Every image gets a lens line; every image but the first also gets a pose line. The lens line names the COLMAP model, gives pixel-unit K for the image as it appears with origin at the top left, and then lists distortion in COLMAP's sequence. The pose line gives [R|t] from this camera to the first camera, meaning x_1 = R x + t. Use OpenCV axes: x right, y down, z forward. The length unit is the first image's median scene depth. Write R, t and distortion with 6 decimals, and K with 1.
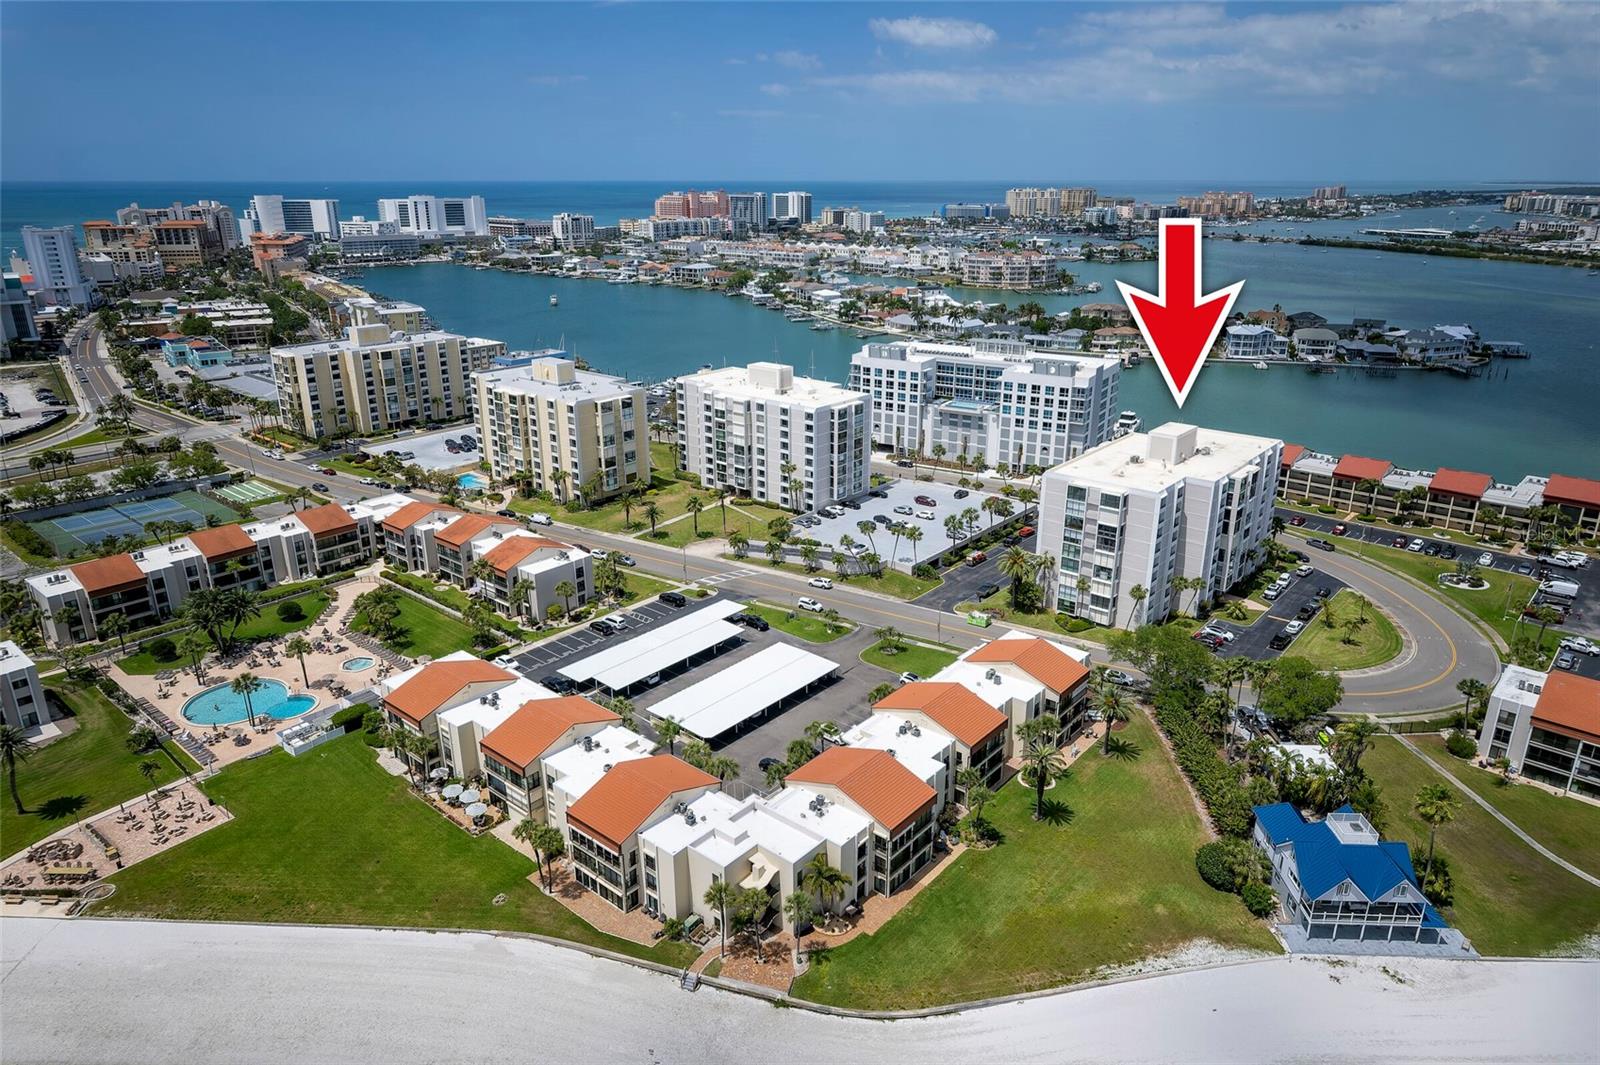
lens RADIAL K [[1012.5, 0, 803.9], [0, 1012.5, 529.4], [0, 0, 1]] dist [0.001937, 0.004684]
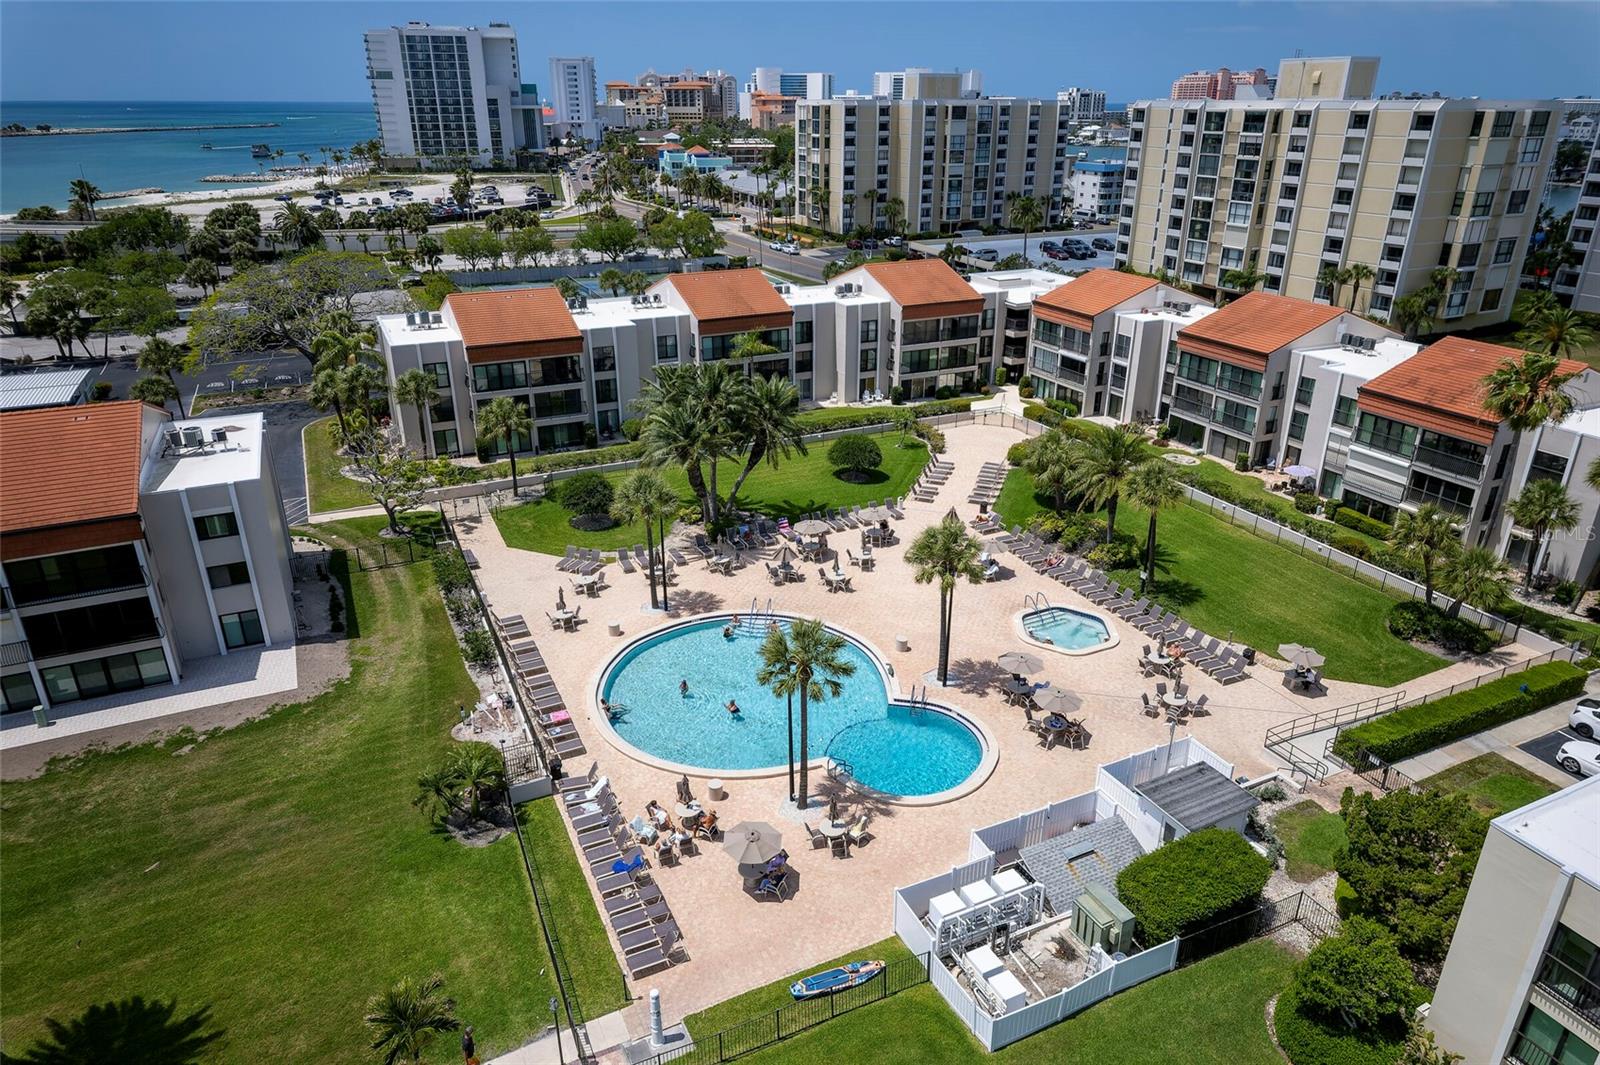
lens RADIAL K [[1012.5, 0, 803.9], [0, 1012.5, 529.4], [0, 0, 1]] dist [0.001937, 0.004684]
pose [[0.912533, 0.162169, -0.375480, -0.334692], [-0.137365, 0.986229, 0.092109, 0.068368], [0.385246, -0.032475, 0.922242, 0.553256]]
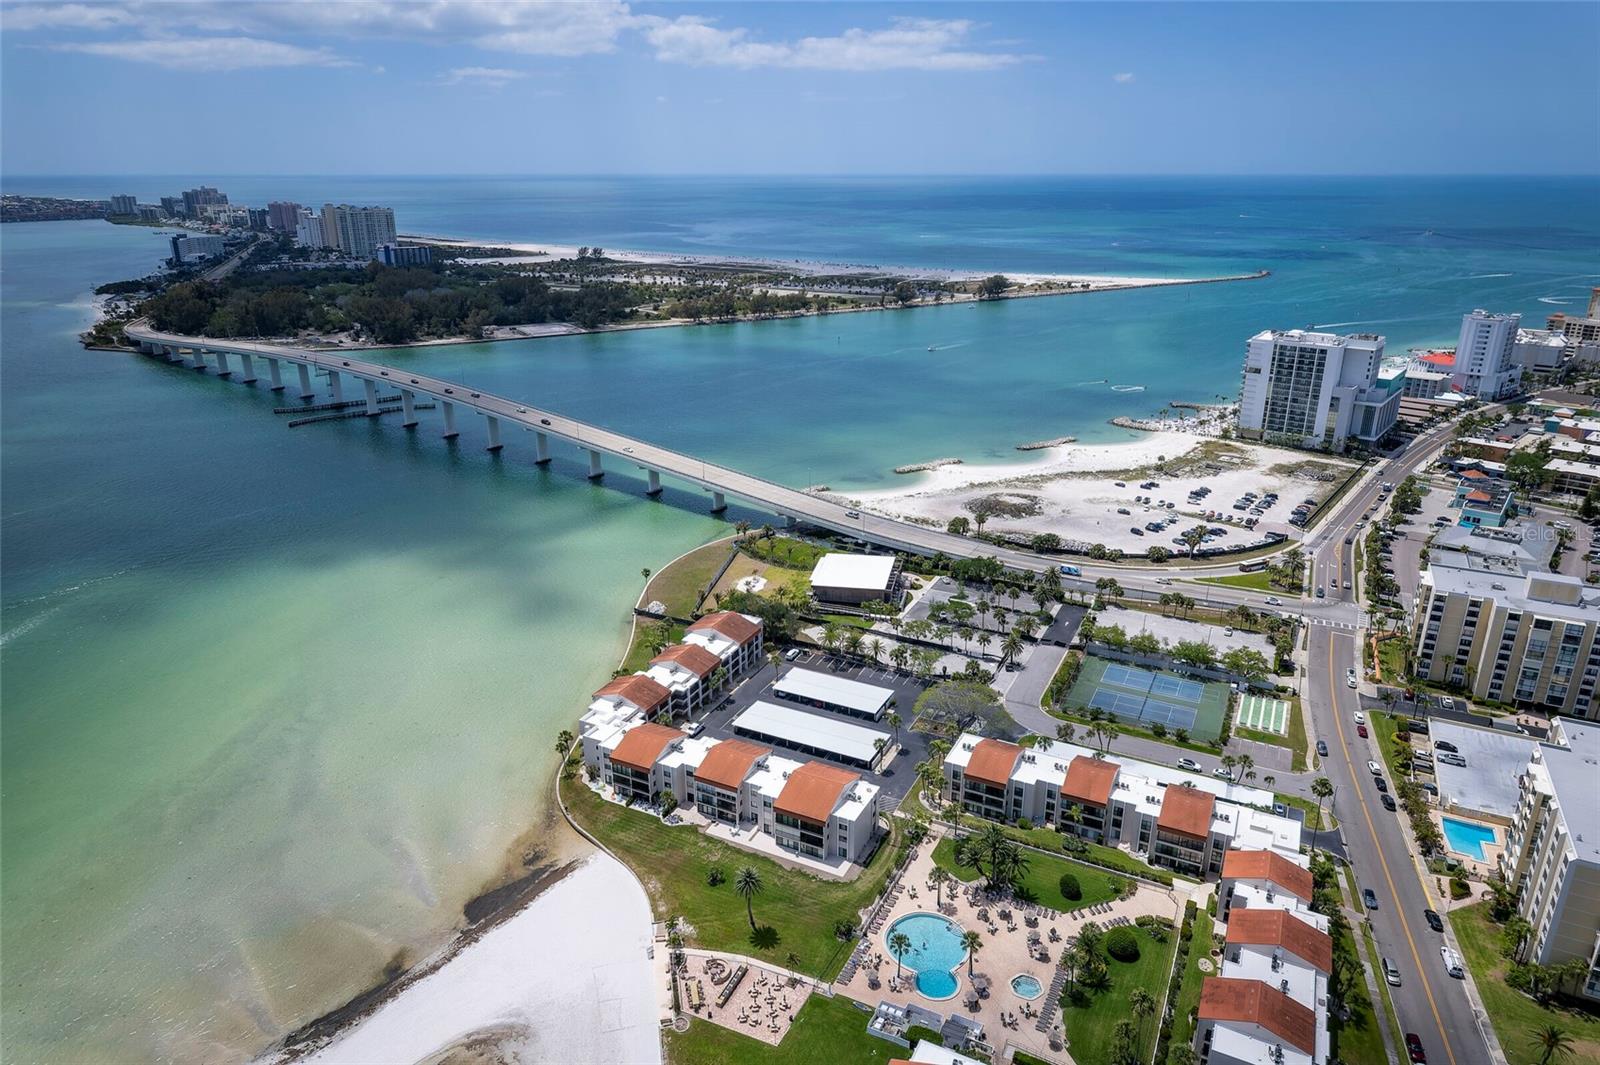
lens RADIAL K [[1012.5, 0, 803.9], [0, 1012.5, 529.4], [0, 0, 1]] dist [0.001937, 0.004684]
pose [[0.236455, 0.328889, -0.914287, 0.231064], [-0.322269, 0.914253, 0.245530, -0.382510], [0.916642, 0.236589, 0.322170, 0.309559]]
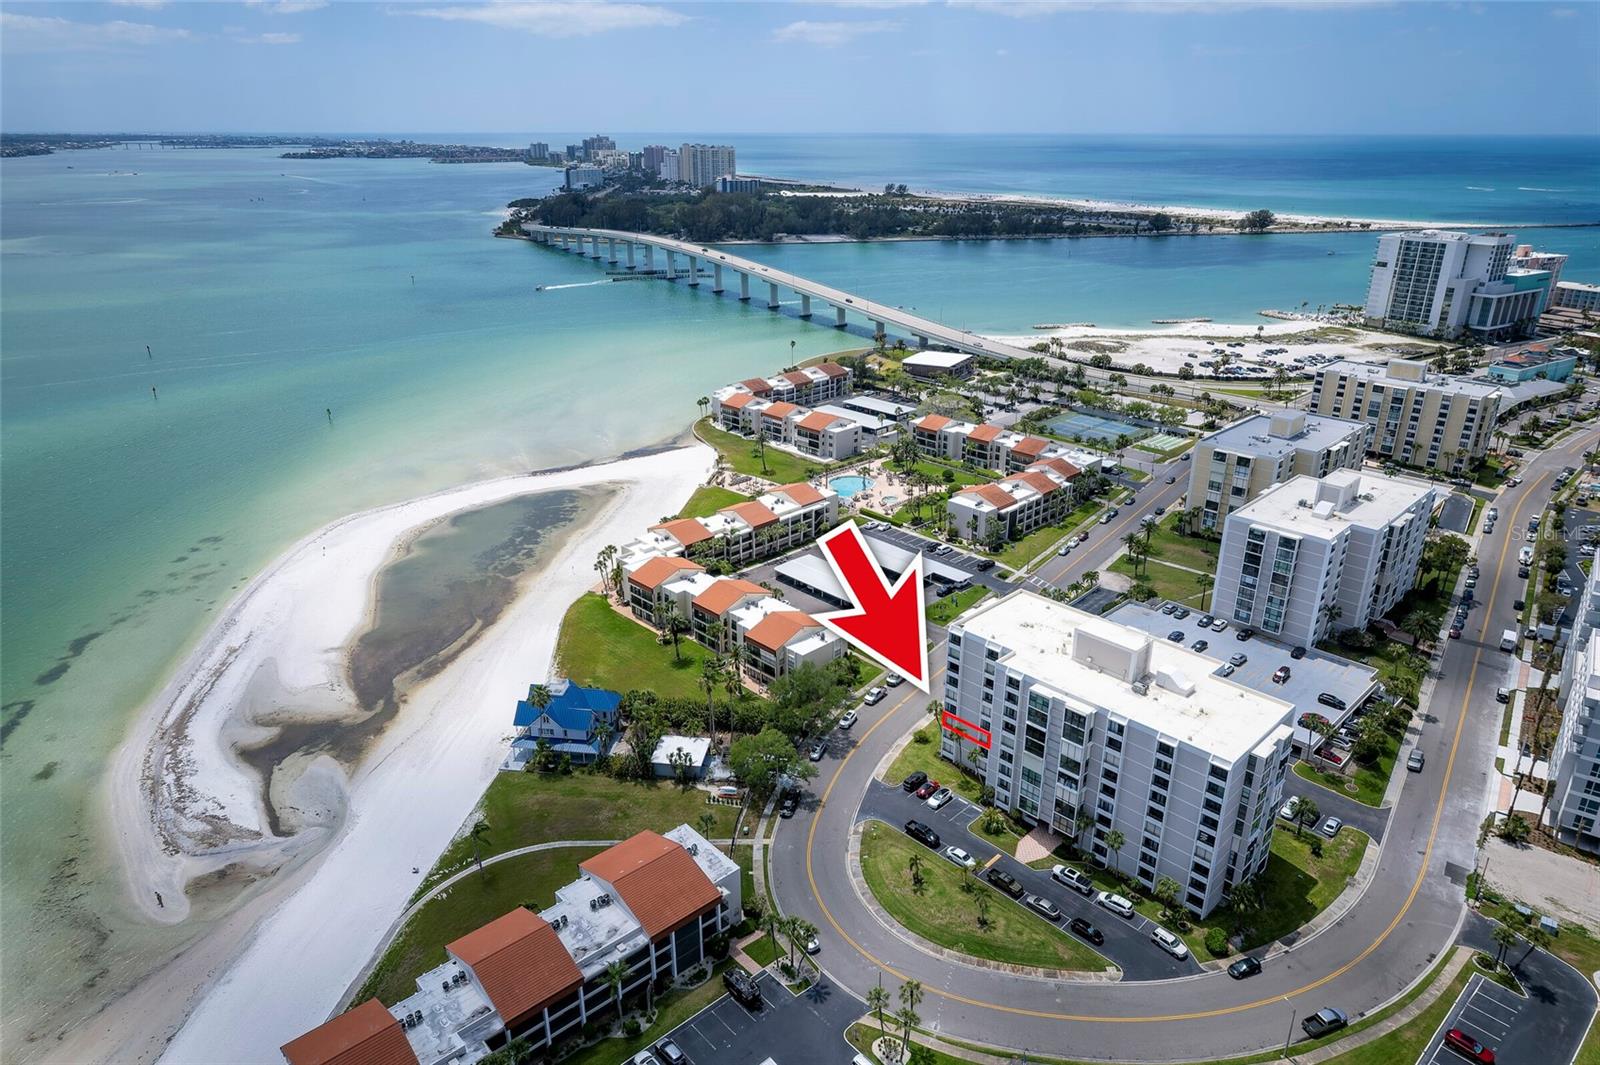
lens RADIAL K [[1012.5, 0, 803.9], [0, 1012.5, 529.4], [0, 0, 1]] dist [0.001937, 0.004684]
pose [[-0.091790, 0.369261, -0.924781, 1.068898], [-0.331101, 0.864542, 0.378072, -0.382199], [0.939120, 0.340900, 0.042906, 0.667166]]
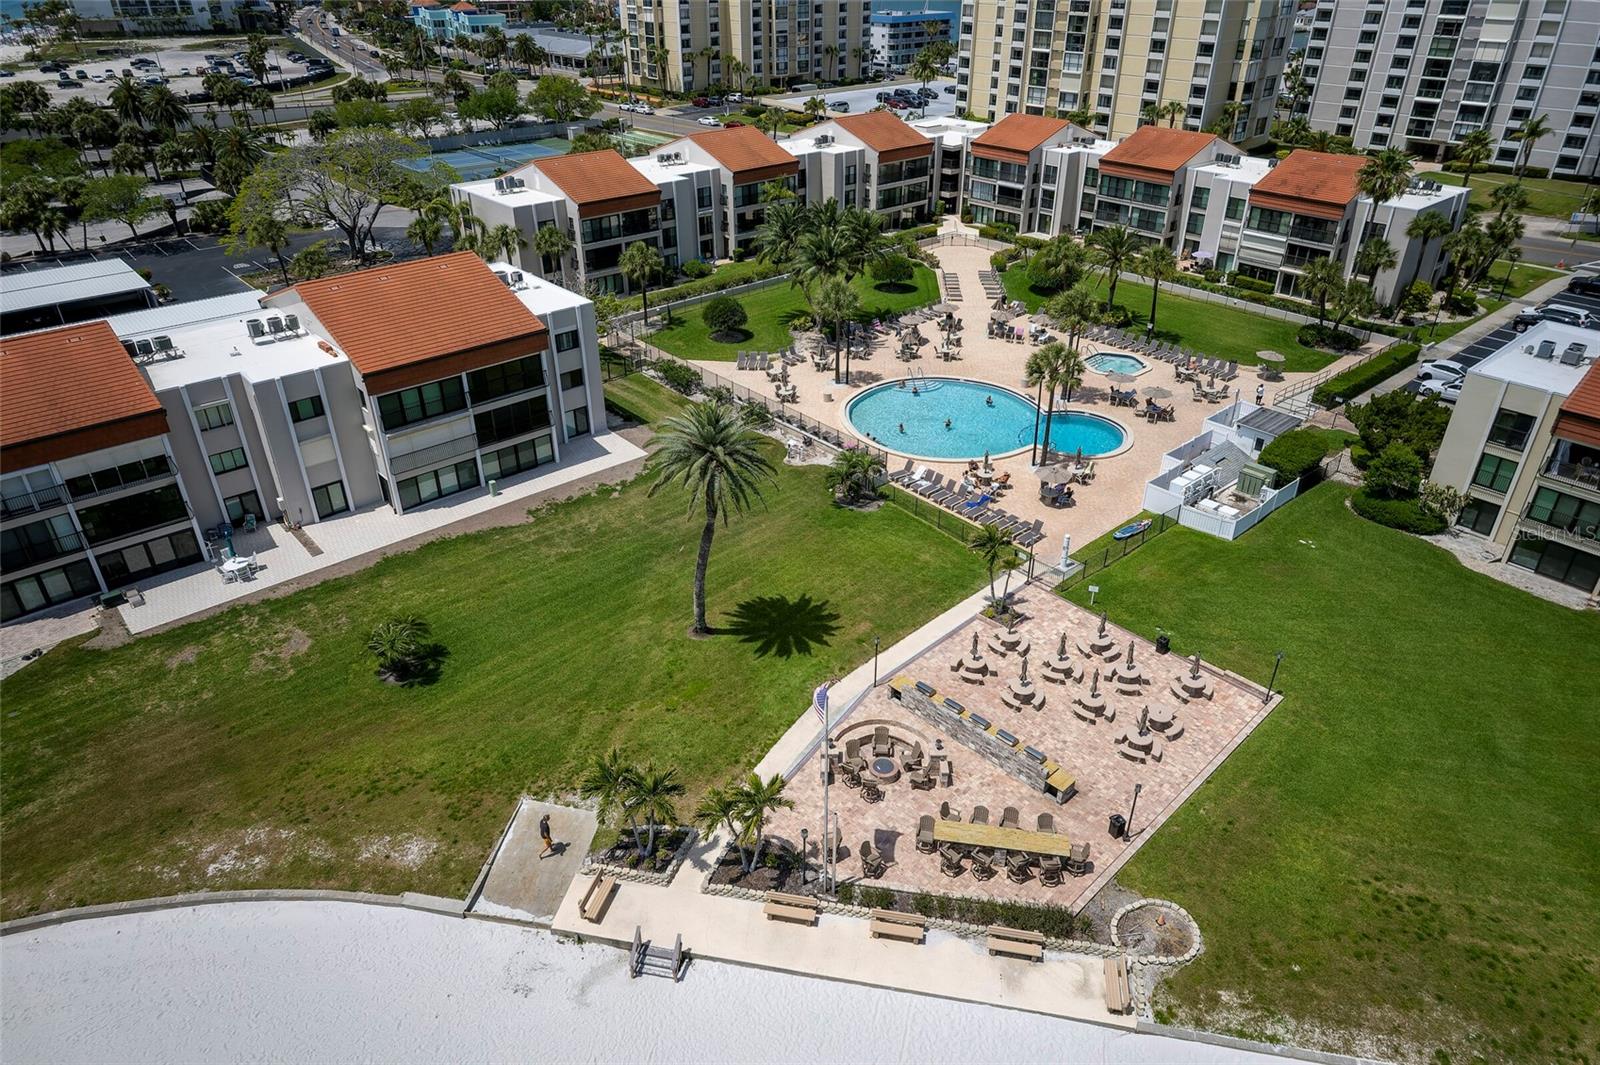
lens RADIAL K [[1012.5, 0, 803.9], [0, 1012.5, 529.4], [0, 0, 1]] dist [0.001937, 0.004684]
pose [[0.990021, 0.071736, -0.121298, -0.441130], [-0.047273, 0.979924, 0.193688, 0.103488], [0.132757, -0.186021, 0.973536, 0.403372]]
